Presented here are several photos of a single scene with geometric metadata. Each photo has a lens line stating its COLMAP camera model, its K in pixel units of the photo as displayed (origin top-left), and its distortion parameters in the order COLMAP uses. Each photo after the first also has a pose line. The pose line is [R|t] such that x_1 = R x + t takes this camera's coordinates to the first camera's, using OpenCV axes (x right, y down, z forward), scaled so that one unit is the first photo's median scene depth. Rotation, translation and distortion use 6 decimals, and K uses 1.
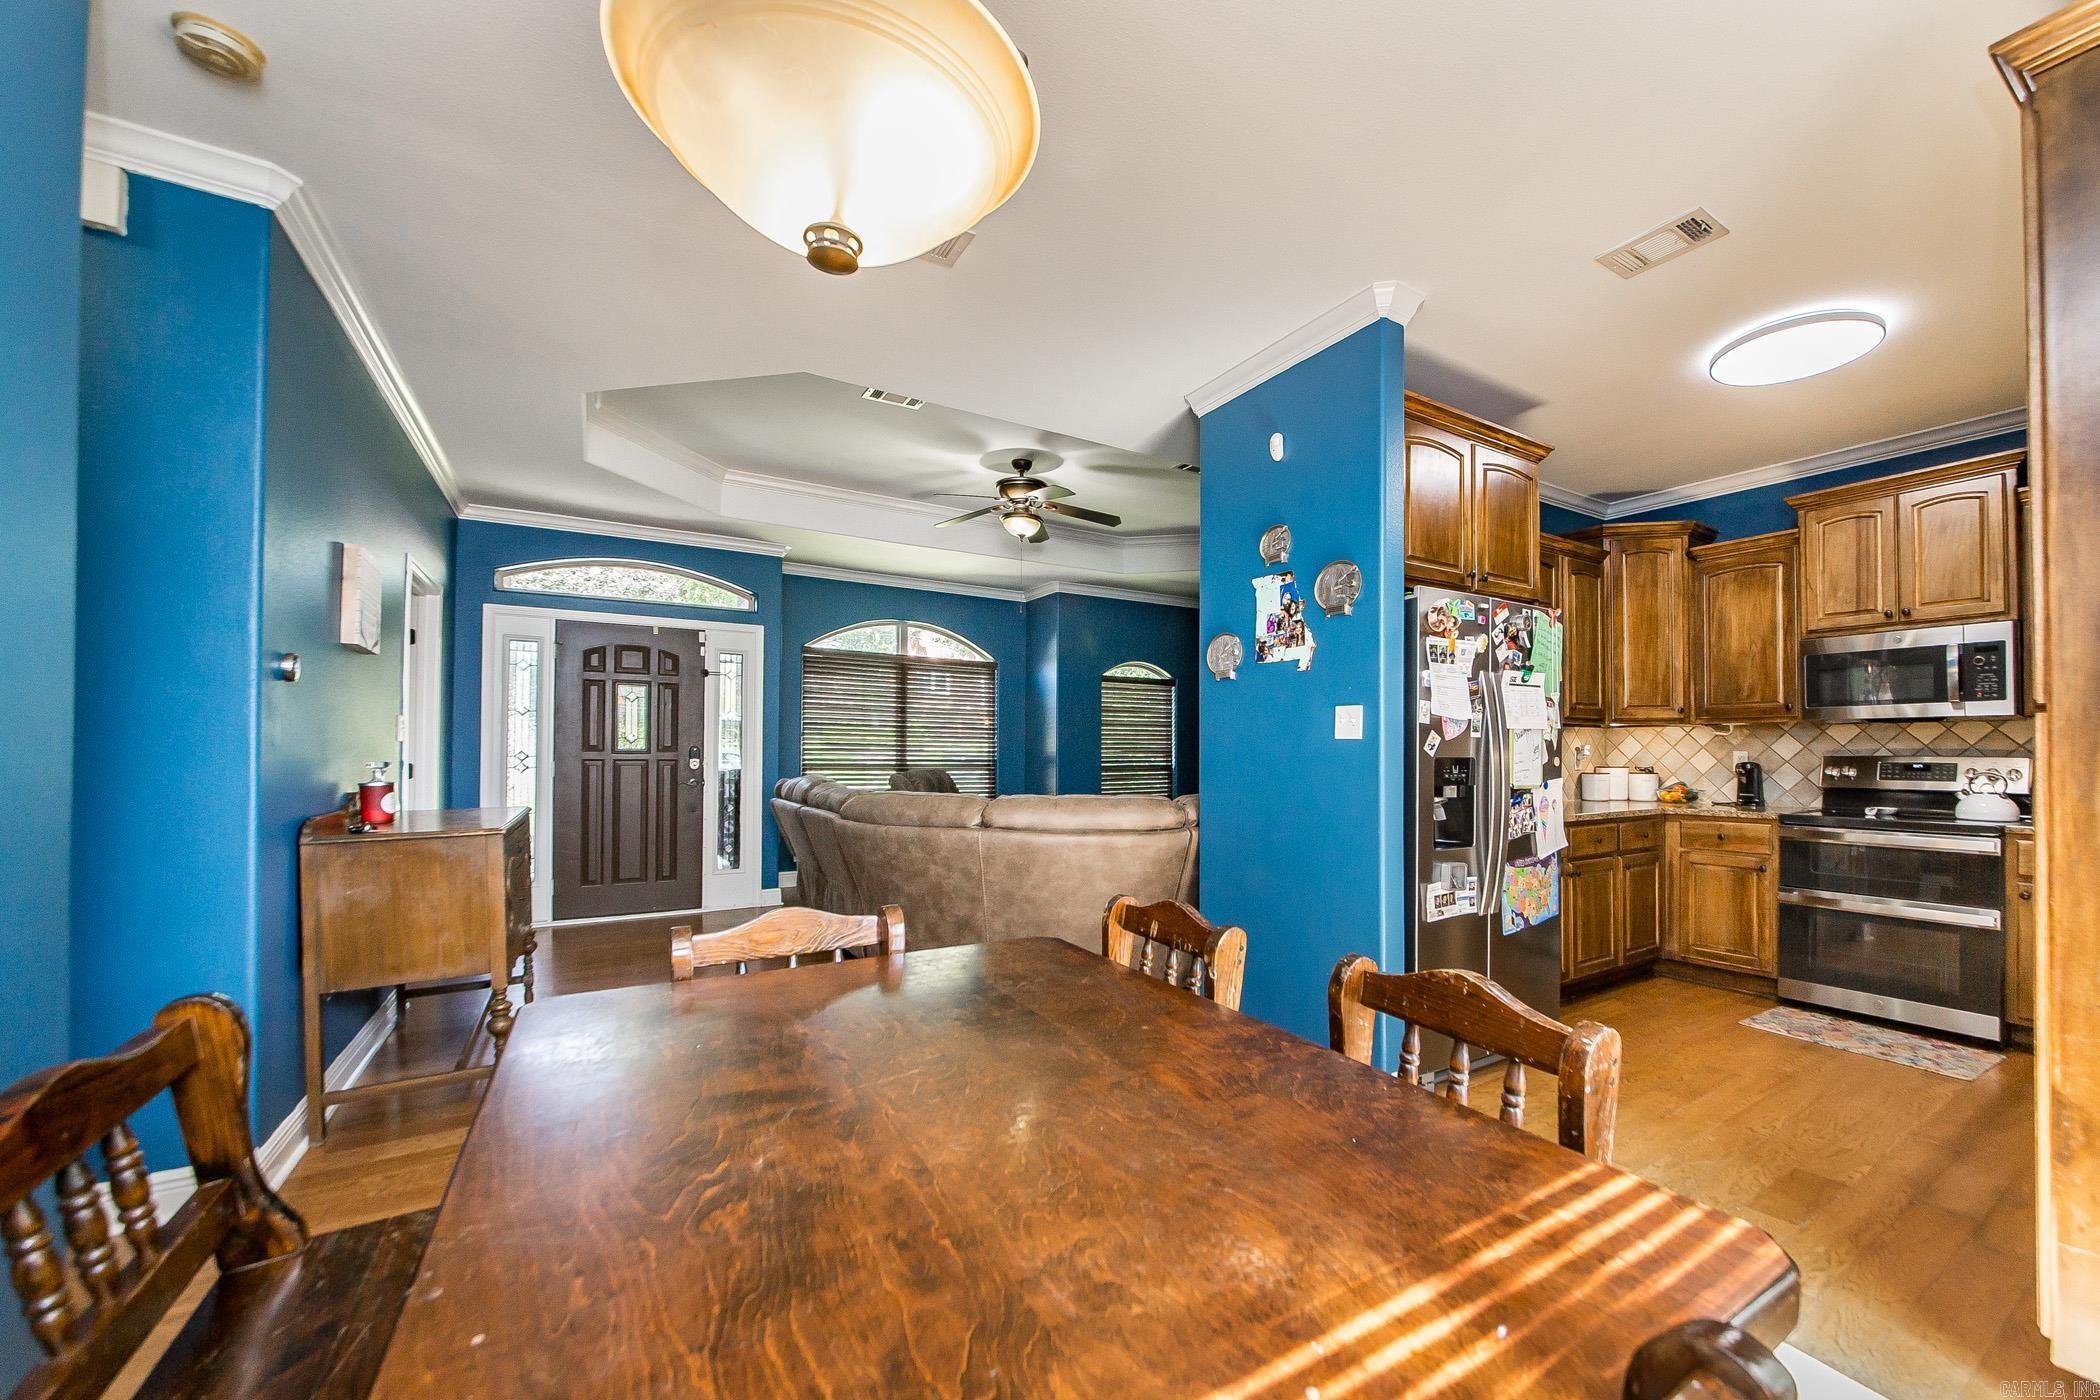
lens RADIAL K [[795.1, 0, 1151.1], [0, 795.1, 743.1], [0, 0, 1]] dist [-0.012812, -0.000883]
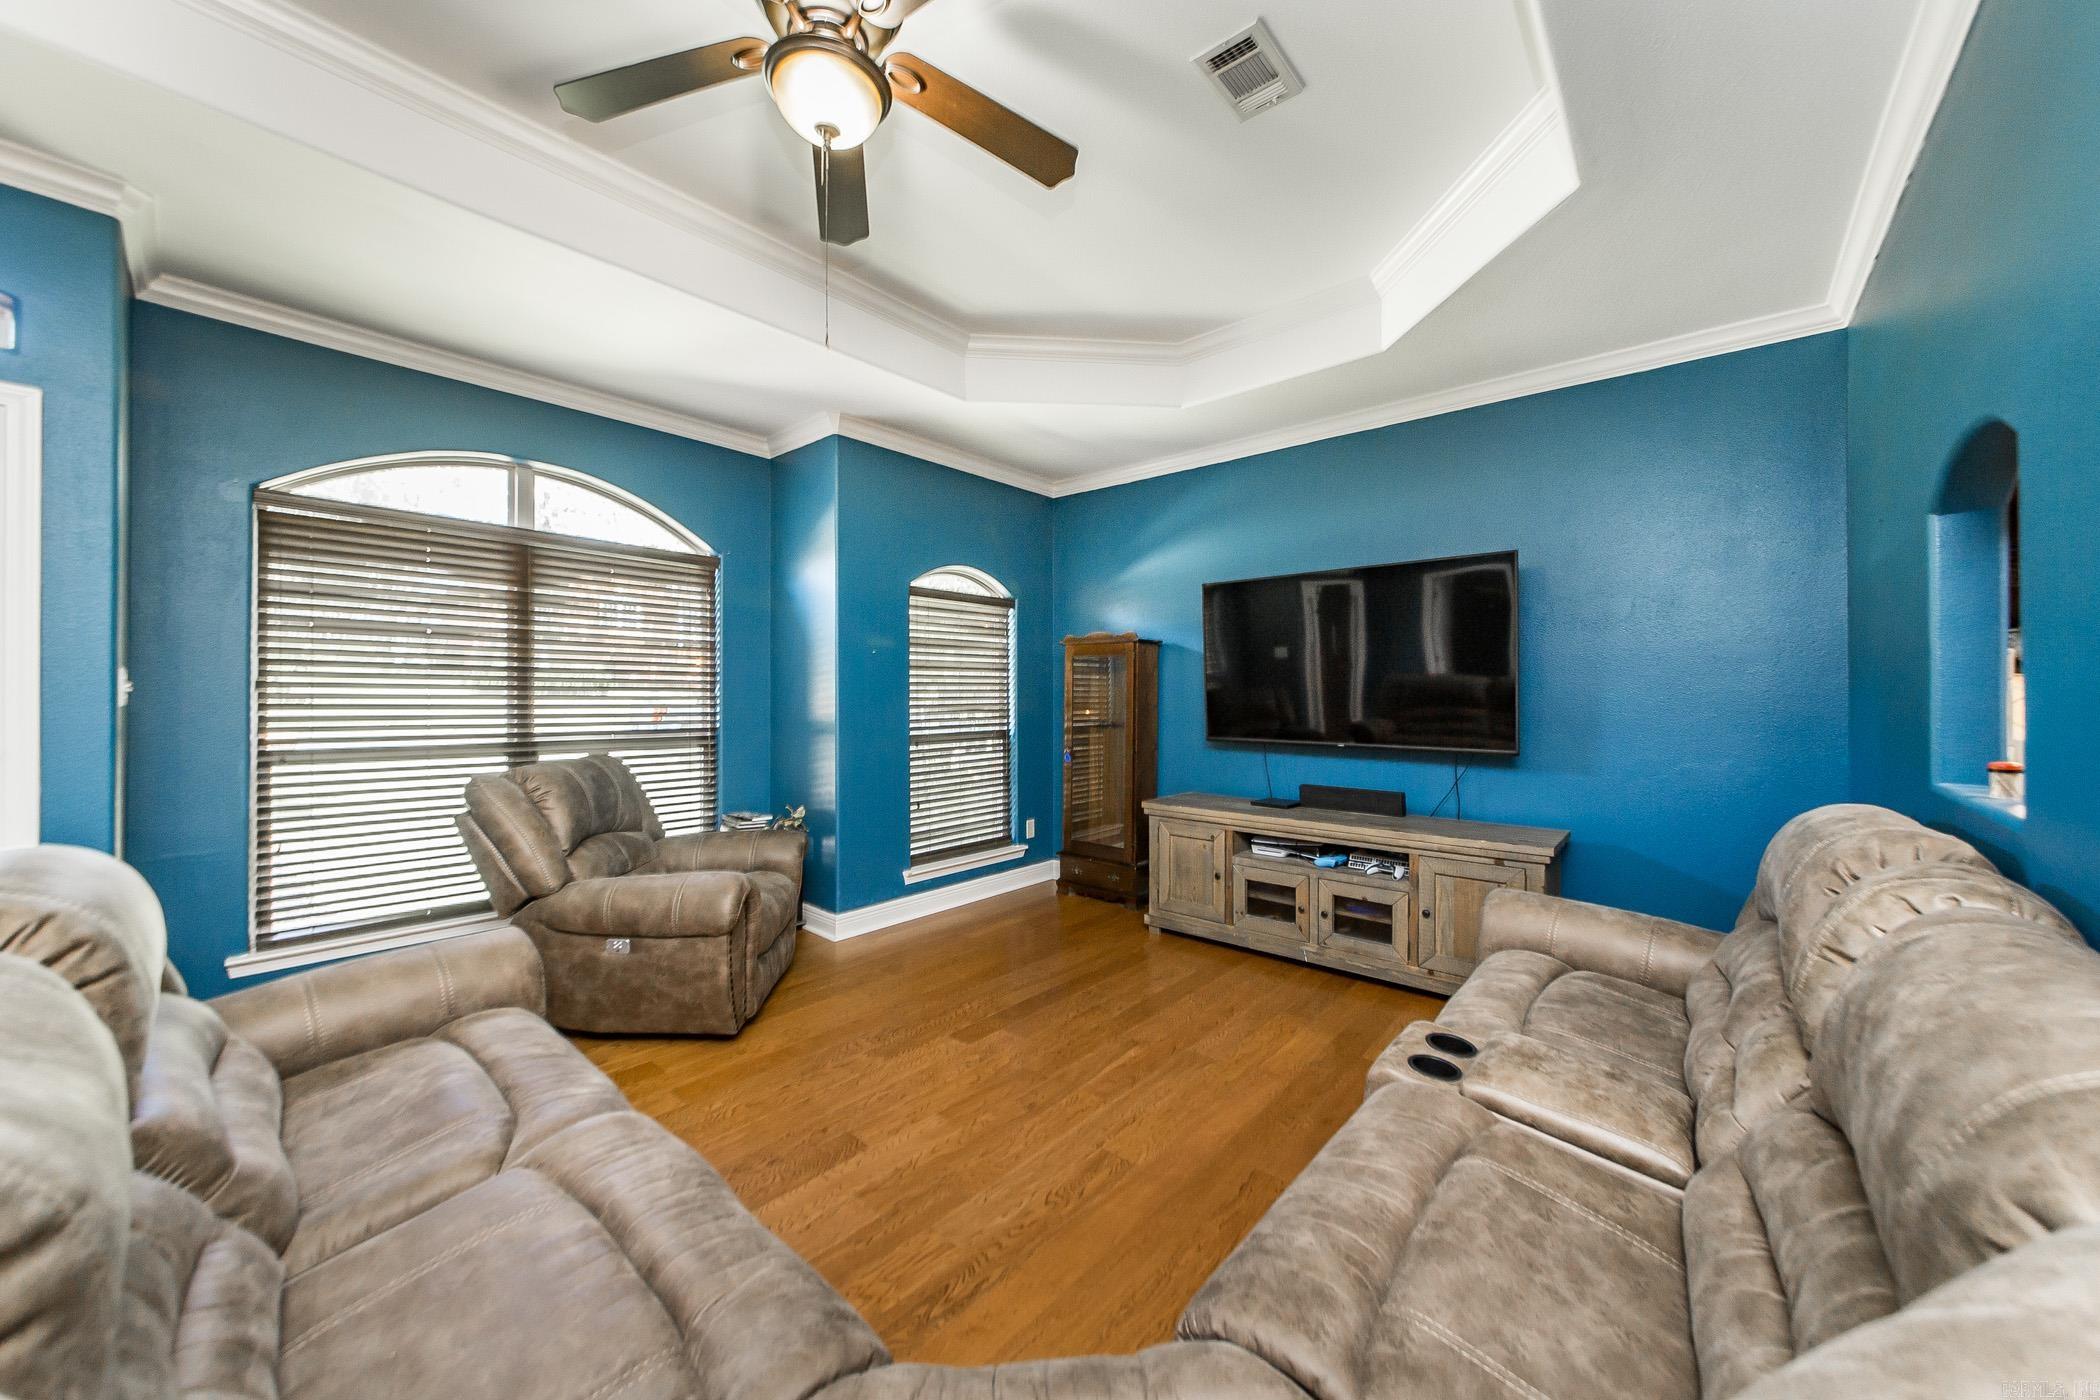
lens RADIAL K [[748.3, 0, 1052.6], [0, 748.3, 690.8], [0, 0, 1]] dist [-0.008295, -0.000180]
pose [[0.962125, -0.003870, 0.272582, -0.201625], [0.001581, 0.999962, 0.008616, -0.017949], [-0.272605, -0.007859, 0.962094, 0.769322]]
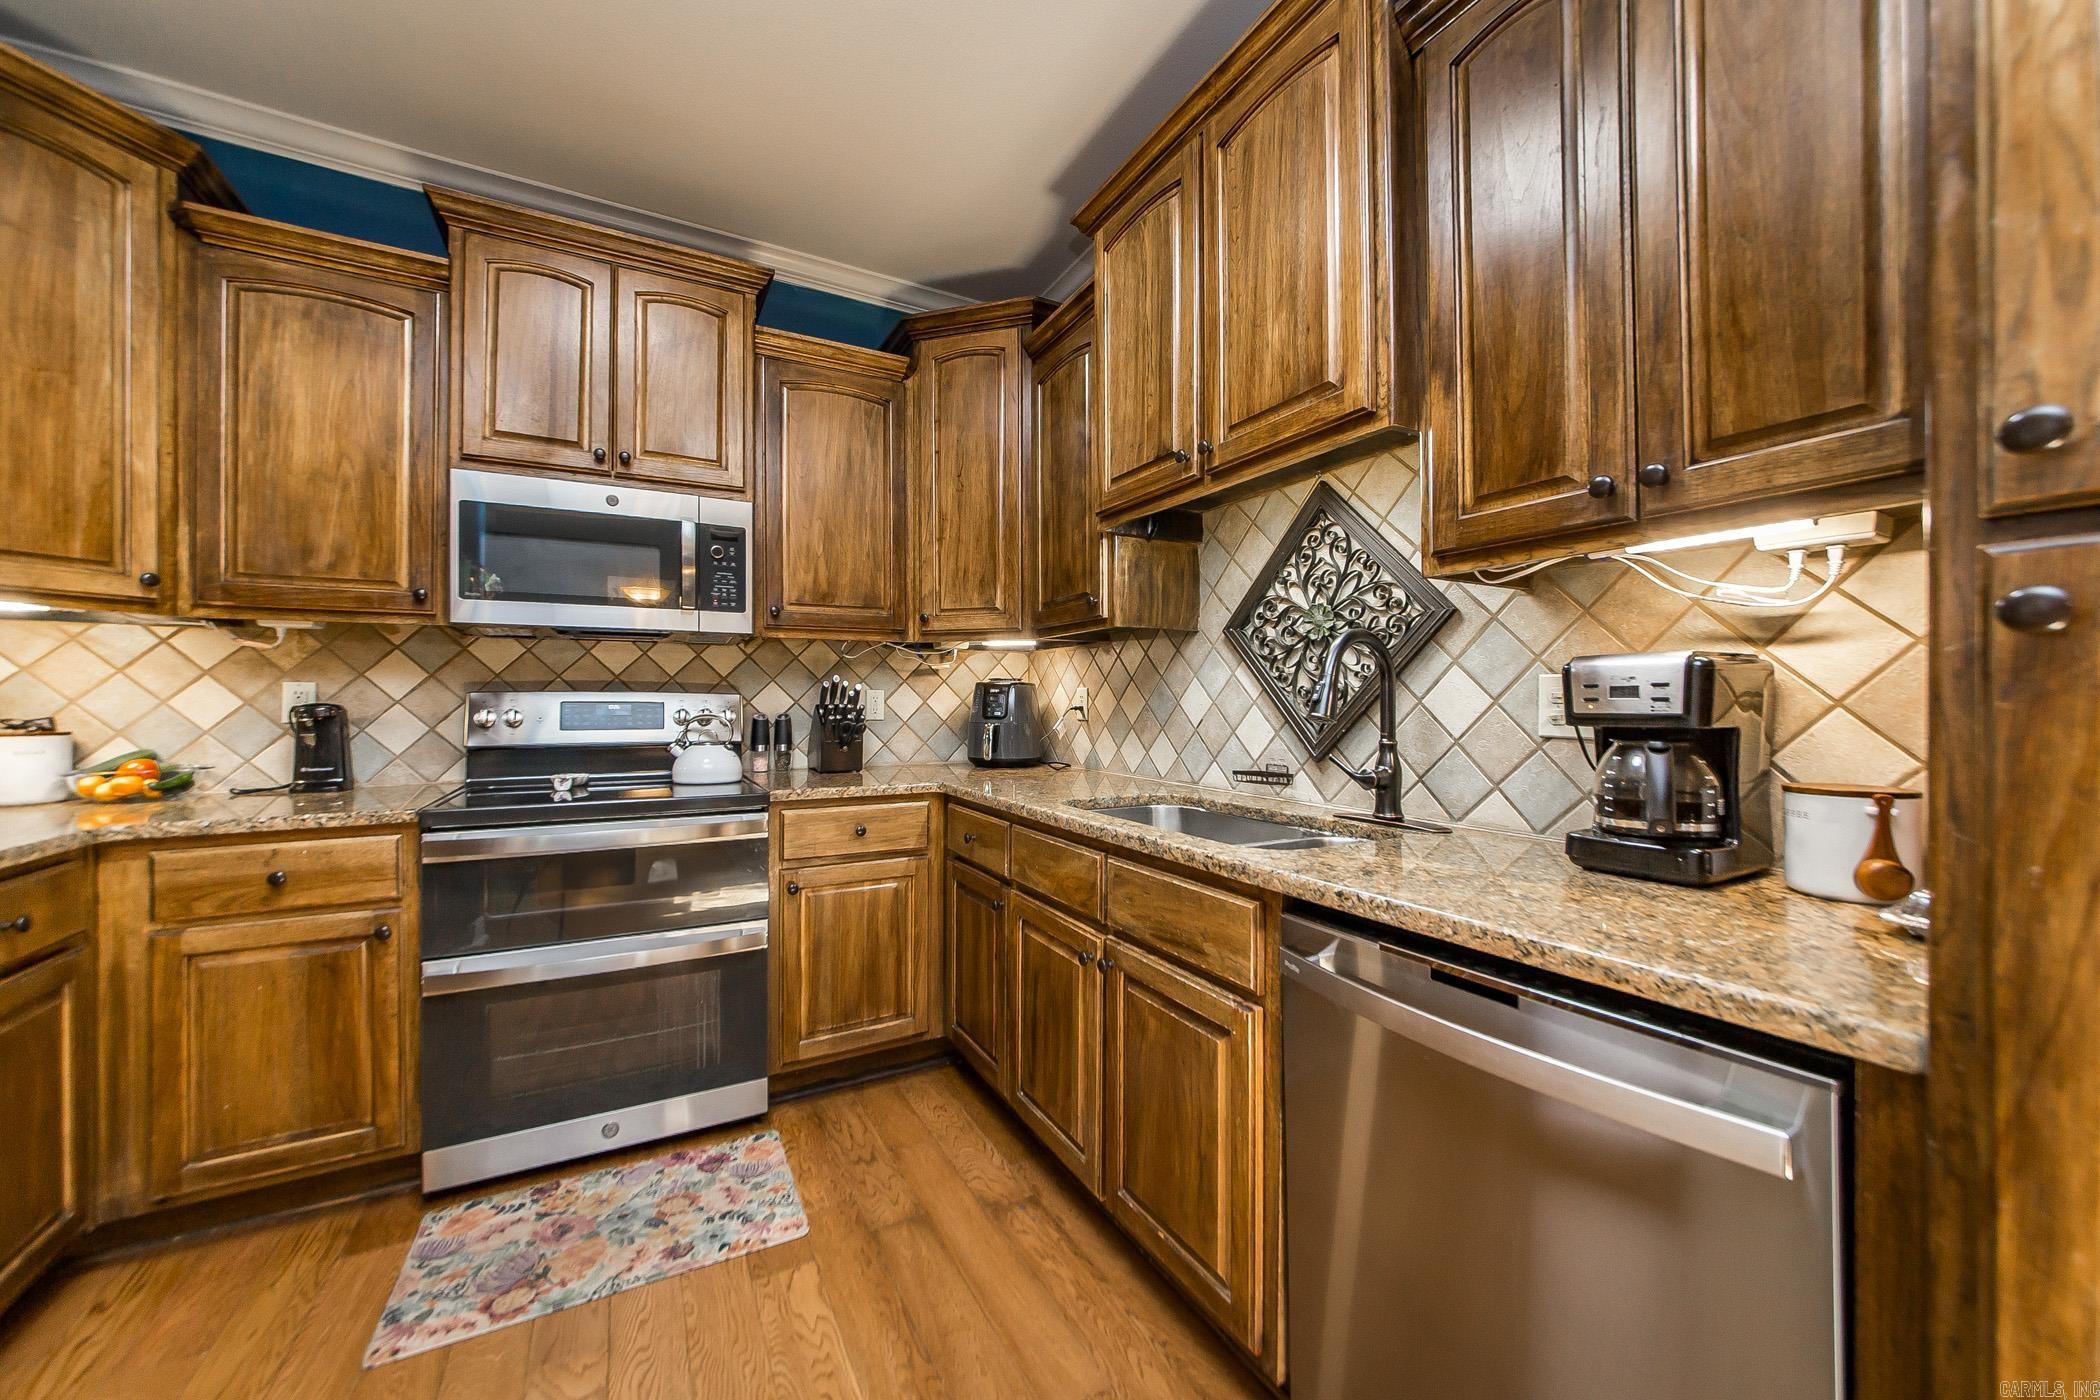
lens RADIAL K [[748.3, 0, 1044.4], [0, 748.3, 701.0], [0, 0, 1]] dist [-0.008295, -0.000180]
pose [[0.077527, -0.003348, 0.996985, 0.324545], [-0.011816, 0.999921, 0.004277, 0.015002], [-0.996920, -0.012112, 0.077481, 0.507109]]
